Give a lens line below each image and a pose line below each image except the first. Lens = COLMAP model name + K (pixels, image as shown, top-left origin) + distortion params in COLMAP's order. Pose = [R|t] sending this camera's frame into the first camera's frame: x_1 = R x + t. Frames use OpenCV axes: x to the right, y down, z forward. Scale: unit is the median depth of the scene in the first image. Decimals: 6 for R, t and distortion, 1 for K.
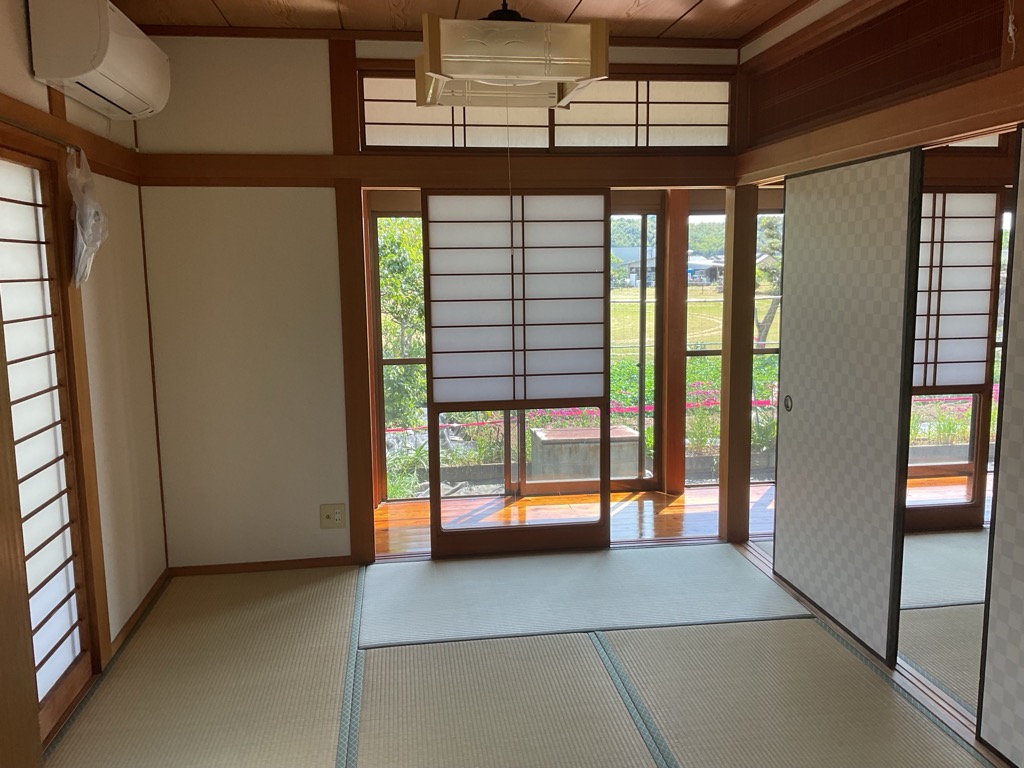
lens RADIAL K [[843.4, 0, 518.1], [0, 843.4, 385.8], [0, 0, 1]] dist [0.042081, -0.094238]
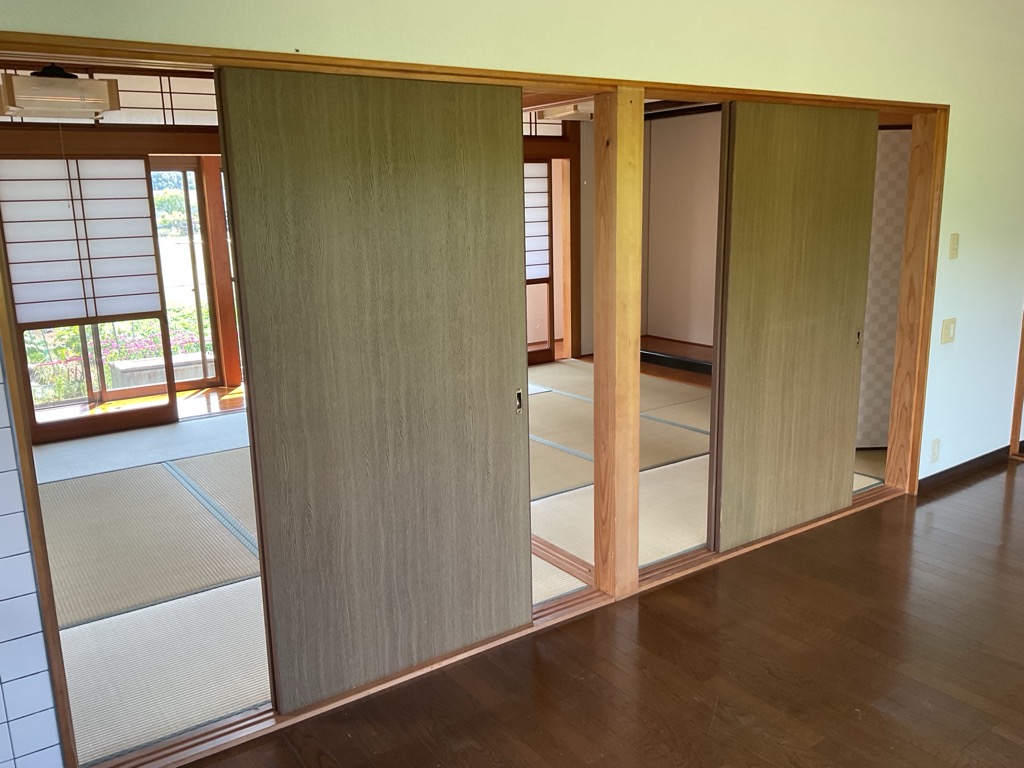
lens RADIAL K [[843.4, 0, 519.0], [0, 843.4, 374.3], [0, 0, 1]] dist [0.042081, -0.094238]
pose [[0.890176, -0.105889, 0.443141, -0.000627], [0.082470, 0.994000, 0.071852, 0.064013], [-0.448091, -0.027415, 0.893568, -0.464822]]
